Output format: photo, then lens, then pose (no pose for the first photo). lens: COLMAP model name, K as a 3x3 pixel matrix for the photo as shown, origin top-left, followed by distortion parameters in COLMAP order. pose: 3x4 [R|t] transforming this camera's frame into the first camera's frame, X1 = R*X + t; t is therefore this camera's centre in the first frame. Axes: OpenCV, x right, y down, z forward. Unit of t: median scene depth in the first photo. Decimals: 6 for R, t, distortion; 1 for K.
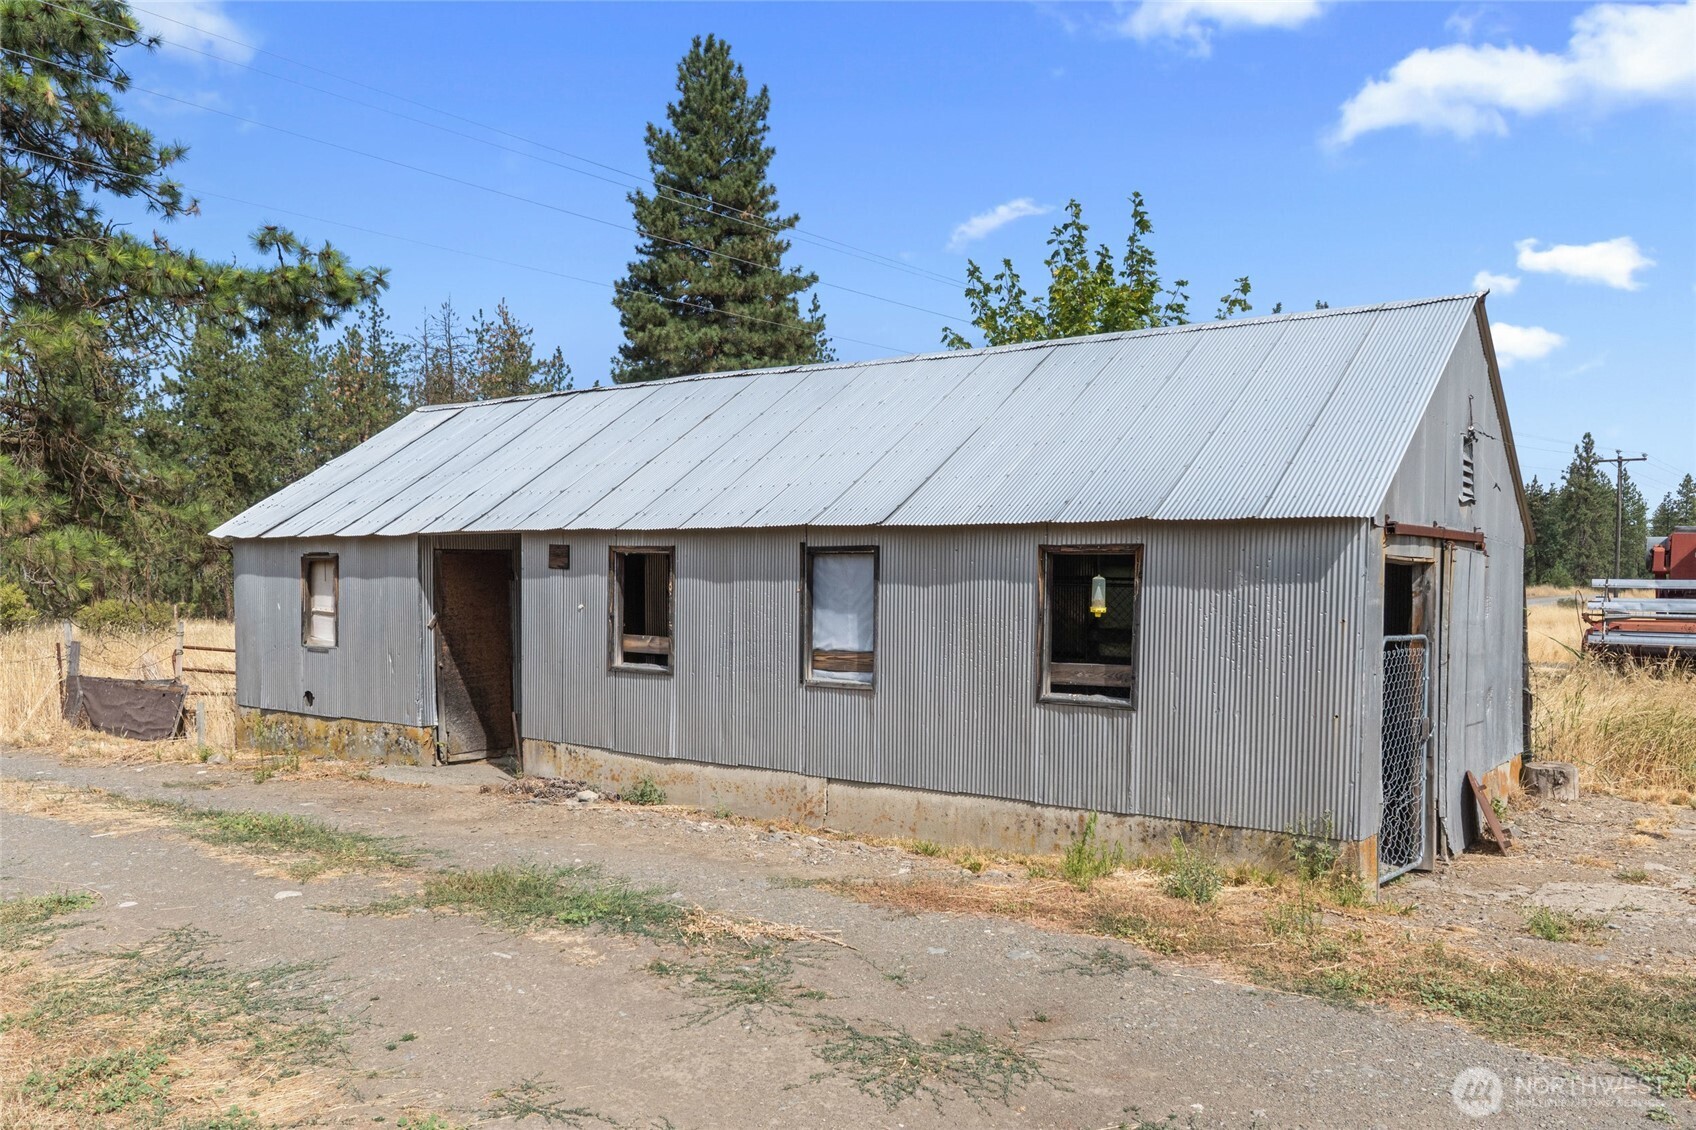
lens RADIAL K [[1269.6, 0, 845.7], [0, 1269.6, 643.2], [0, 0, 1]] dist [0.004205, 0.000839]
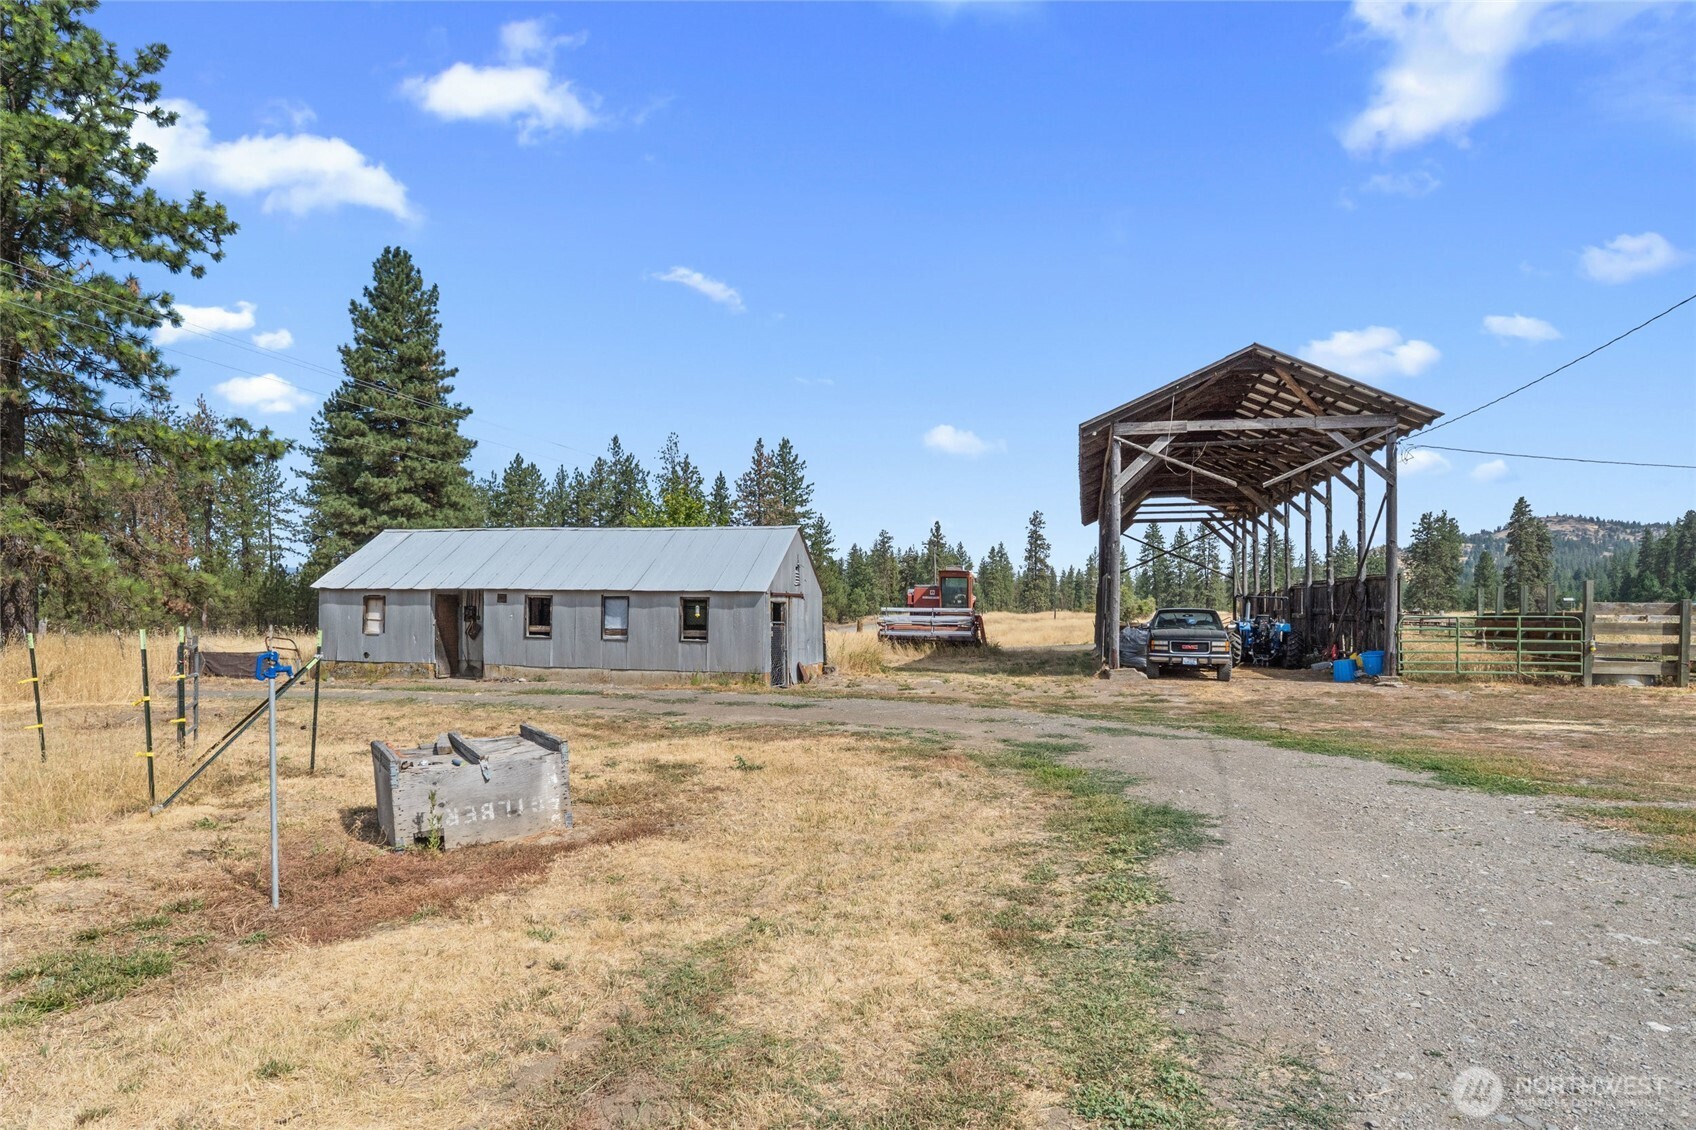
lens RADIAL K [[980.8, 0, 846.9], [0, 980.8, 605.2], [0, 0, 1]] dist [0.000287, 0.000156]
pose [[0.917802, 0.003233, 0.397026, -0.310342], [0.017657, 0.998645, -0.048950, 0.053703], [-0.396646, 0.051937, 0.916501, -1.033026]]
